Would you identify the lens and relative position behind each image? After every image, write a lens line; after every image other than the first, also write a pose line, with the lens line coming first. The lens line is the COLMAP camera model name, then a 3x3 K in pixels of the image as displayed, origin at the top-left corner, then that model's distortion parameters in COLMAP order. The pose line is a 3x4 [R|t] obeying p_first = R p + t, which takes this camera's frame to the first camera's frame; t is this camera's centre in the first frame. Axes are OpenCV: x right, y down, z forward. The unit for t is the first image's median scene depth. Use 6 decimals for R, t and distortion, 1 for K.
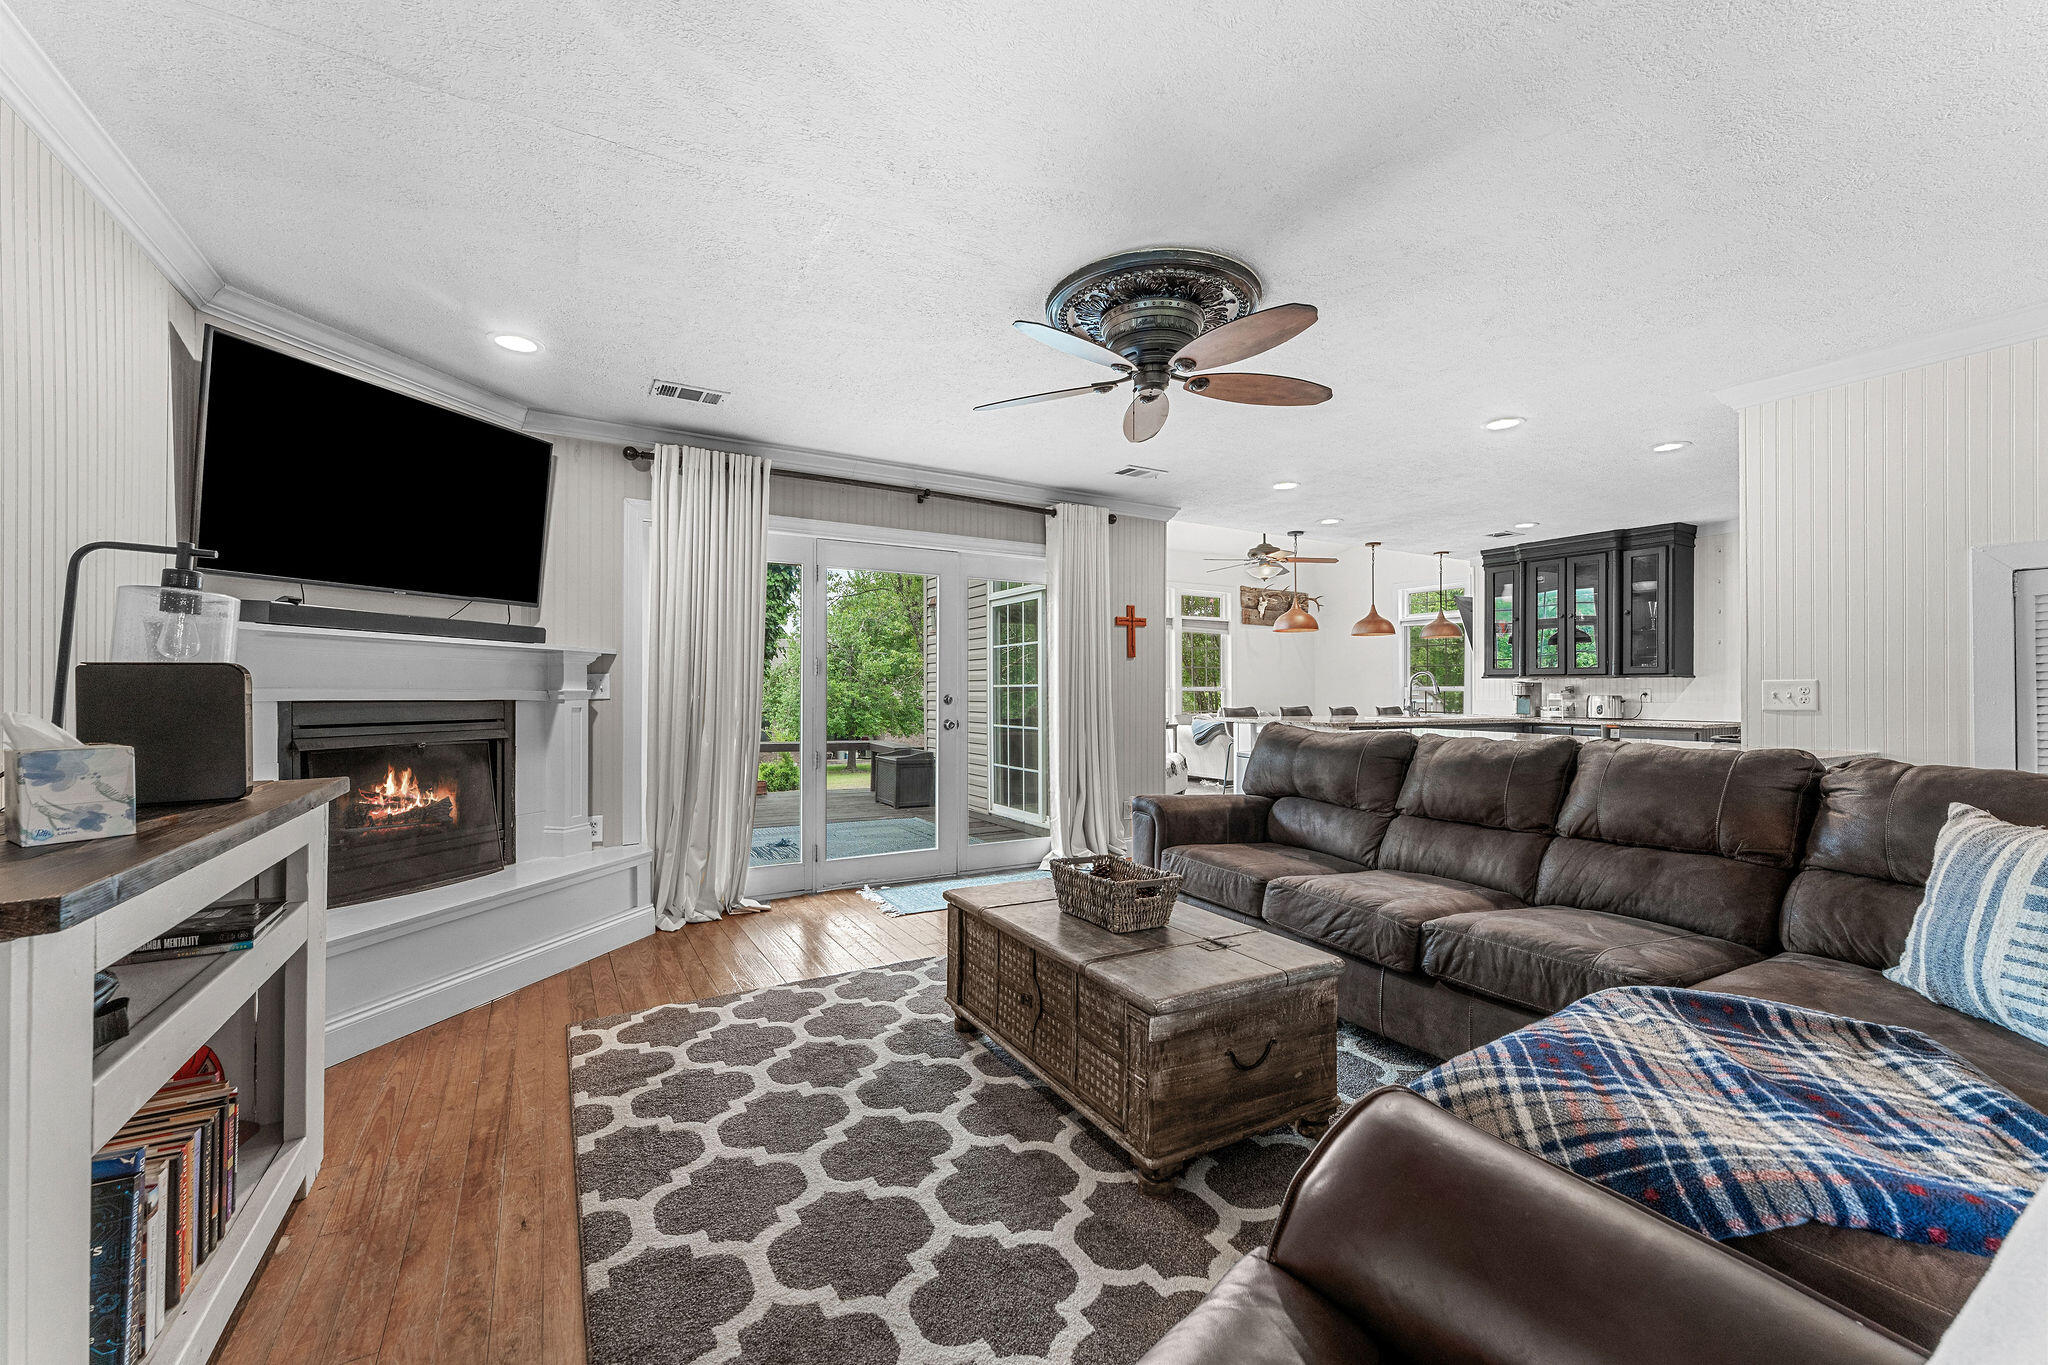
lens RADIAL K [[801.4, 0, 1032.1], [0, 801.4, 682.0], [0, 0, 1]] dist [-0.000106, 0.000000]
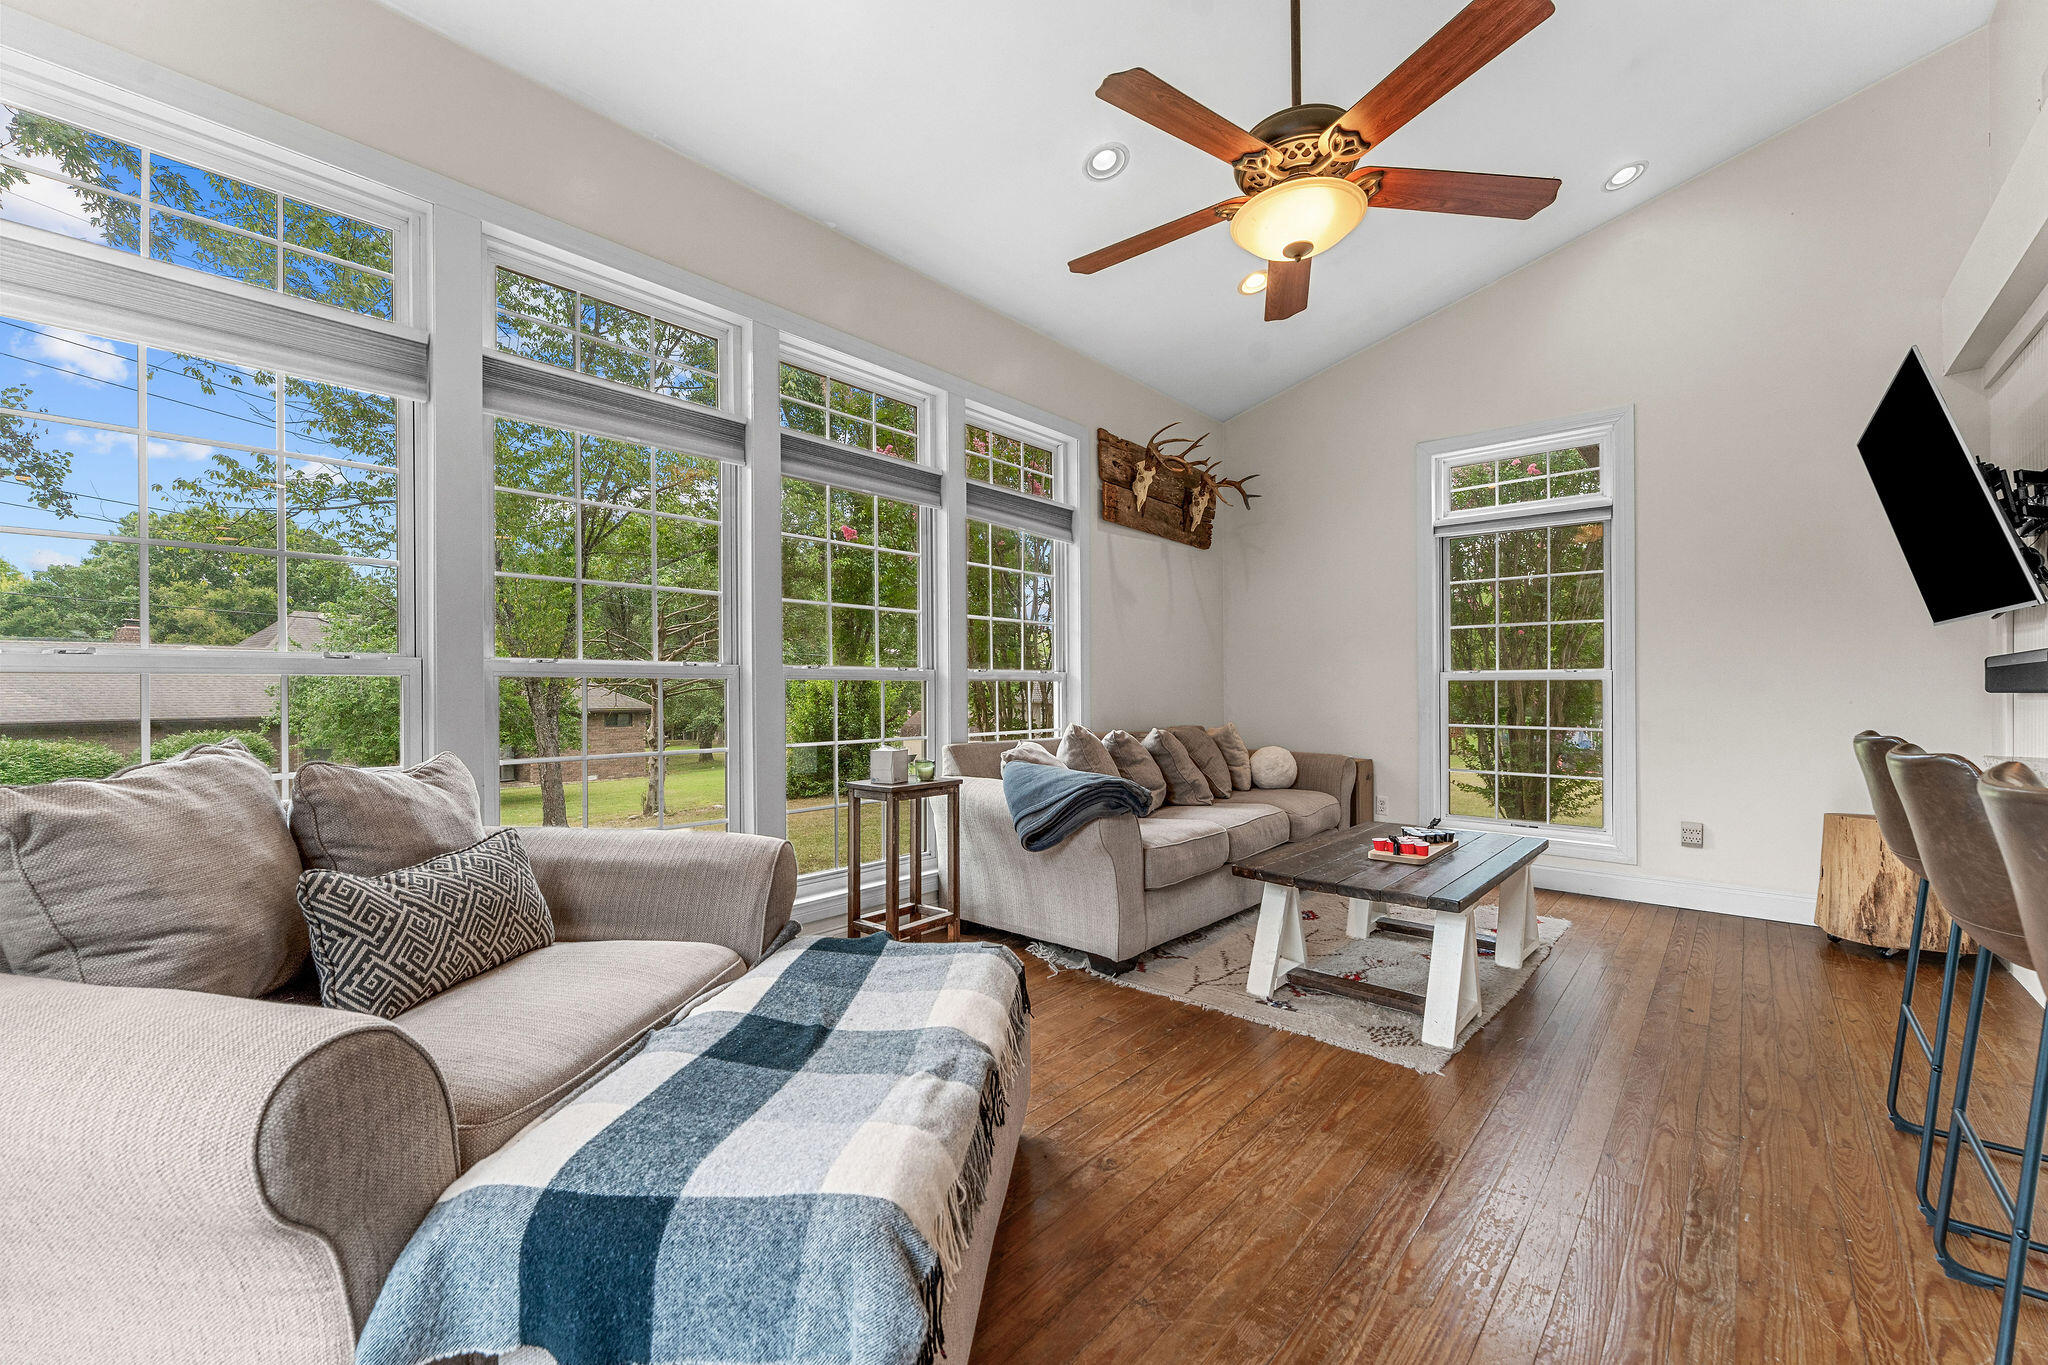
lens RADIAL K [[801.4, 0, 1021.4], [0, 801.4, 689.9], [0, 0, 1]] dist [-0.000106, 0.000000]
pose [[0.954479, -0.005110, 0.298235, 0.129592], [0.003871, 0.999981, 0.004744, 0.017780], [-0.298253, -0.003374, 0.954481, 0.815348]]
